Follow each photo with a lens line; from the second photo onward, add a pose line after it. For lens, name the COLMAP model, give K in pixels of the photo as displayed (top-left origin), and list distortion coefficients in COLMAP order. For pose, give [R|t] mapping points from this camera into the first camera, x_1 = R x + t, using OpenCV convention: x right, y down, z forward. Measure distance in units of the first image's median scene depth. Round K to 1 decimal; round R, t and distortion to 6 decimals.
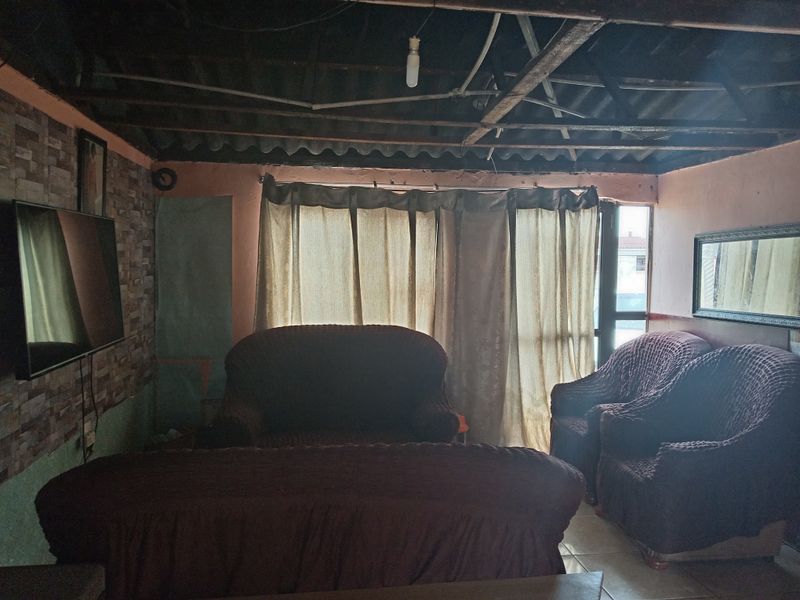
lens RADIAL K [[633.0, 0, 403.7], [0, 633.0, 299.1], [0, 0, 1]] dist [0.040340, -0.038887]
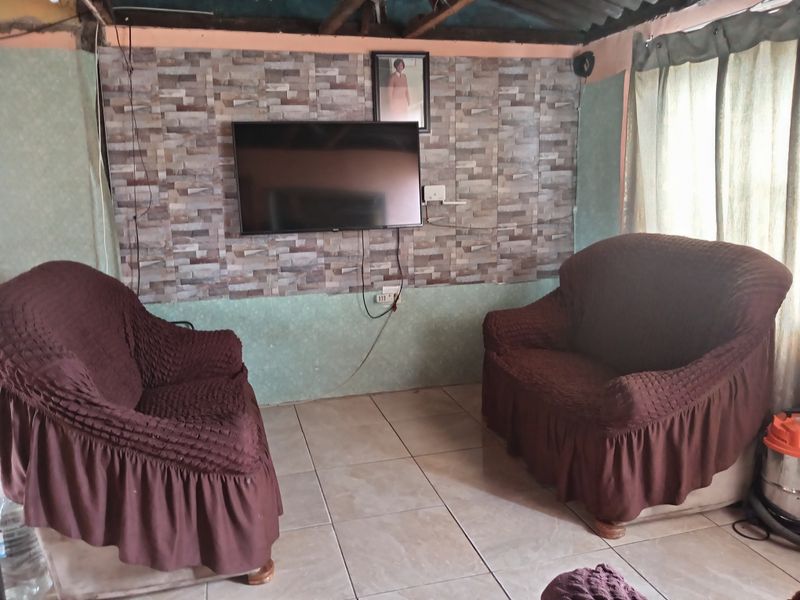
lens RADIAL K [[633.0, 0, 402.7], [0, 633.0, 298.2], [0, 0, 1]] dist [0.040340, -0.038887]
pose [[0.134566, 0.175818, -0.975182, 0.553963], [-0.034567, 0.984367, 0.172704, -0.004052], [0.990302, 0.010469, 0.138540, 0.609363]]
